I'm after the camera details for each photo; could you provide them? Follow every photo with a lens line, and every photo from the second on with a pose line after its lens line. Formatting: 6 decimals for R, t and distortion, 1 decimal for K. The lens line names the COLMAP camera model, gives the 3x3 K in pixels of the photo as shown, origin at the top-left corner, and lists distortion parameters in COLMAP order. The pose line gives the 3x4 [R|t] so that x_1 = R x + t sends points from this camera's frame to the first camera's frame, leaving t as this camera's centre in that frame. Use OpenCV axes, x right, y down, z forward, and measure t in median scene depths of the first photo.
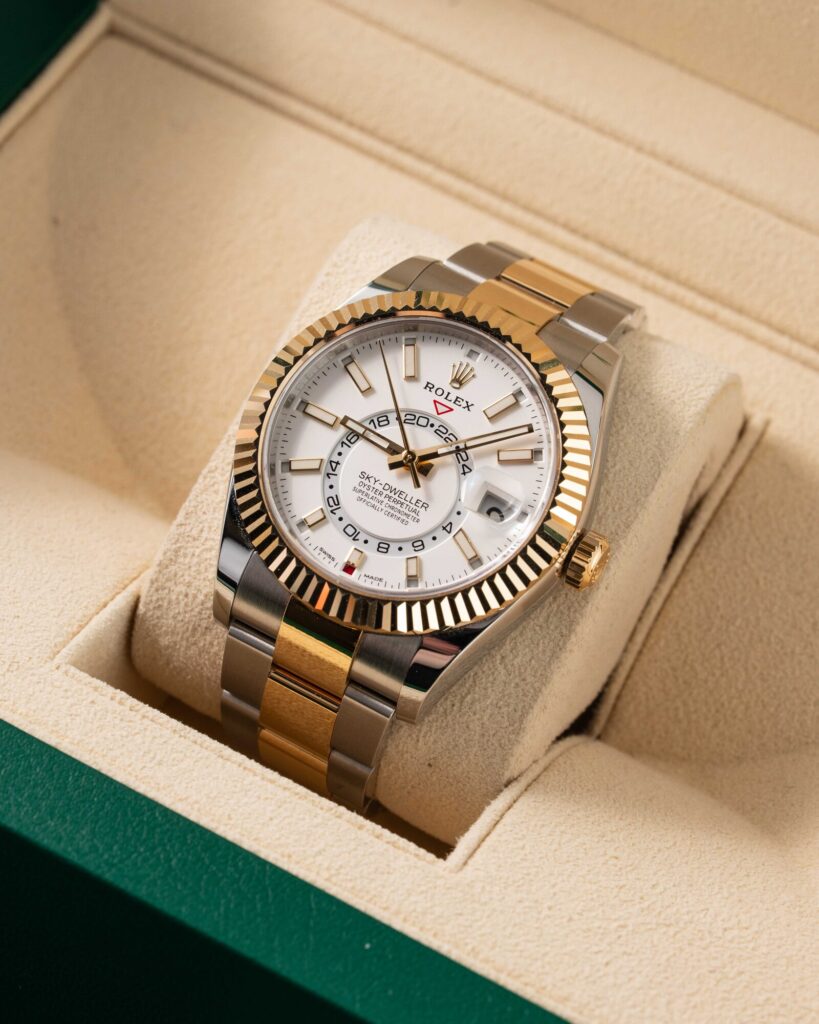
lens RADIAL K [[4581.6, 0, 409.5], [0, 4581.6, 512.0], [0, 0, 1]] dist [0.131006, -6.617082]
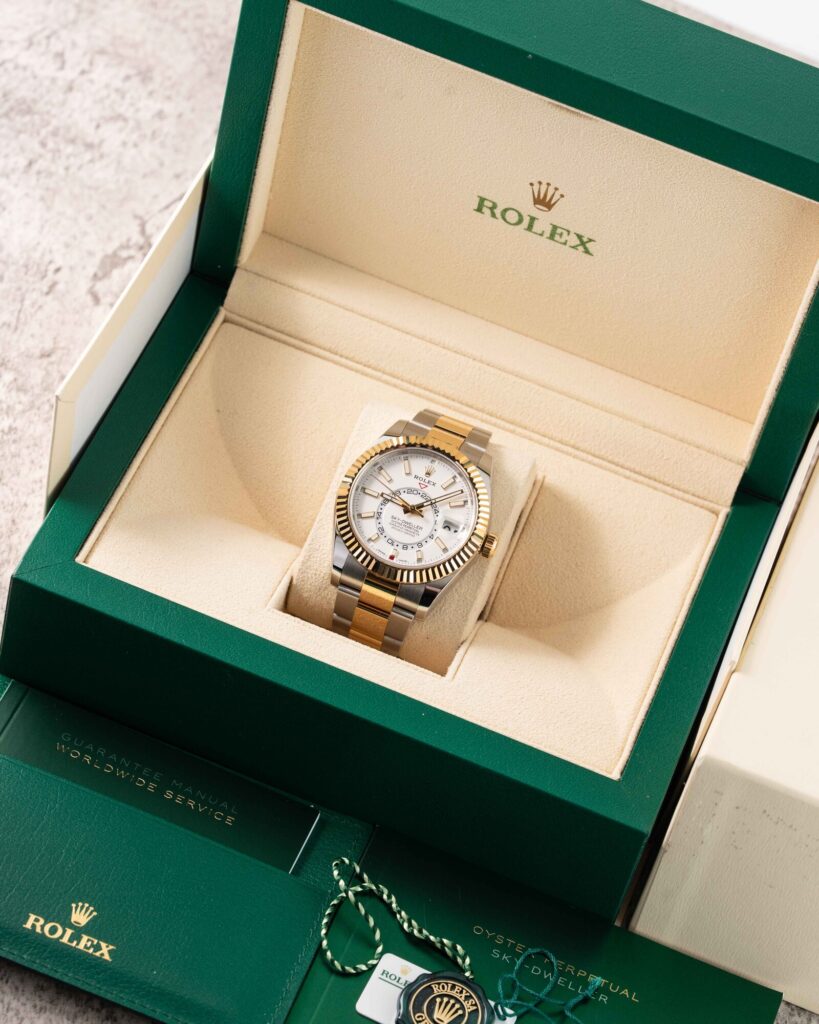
lens RADIAL K [[4581.6, 0, 409.5], [0, 4581.6, 512.0], [0, 0, 1]] dist [0.131006, -6.617082]
pose [[0.981170, -0.081820, 0.174959, -0.403976], [0.077894, 0.996534, 0.029202, -0.077041], [-0.176742, -0.015024, 0.984143, -1.283396]]
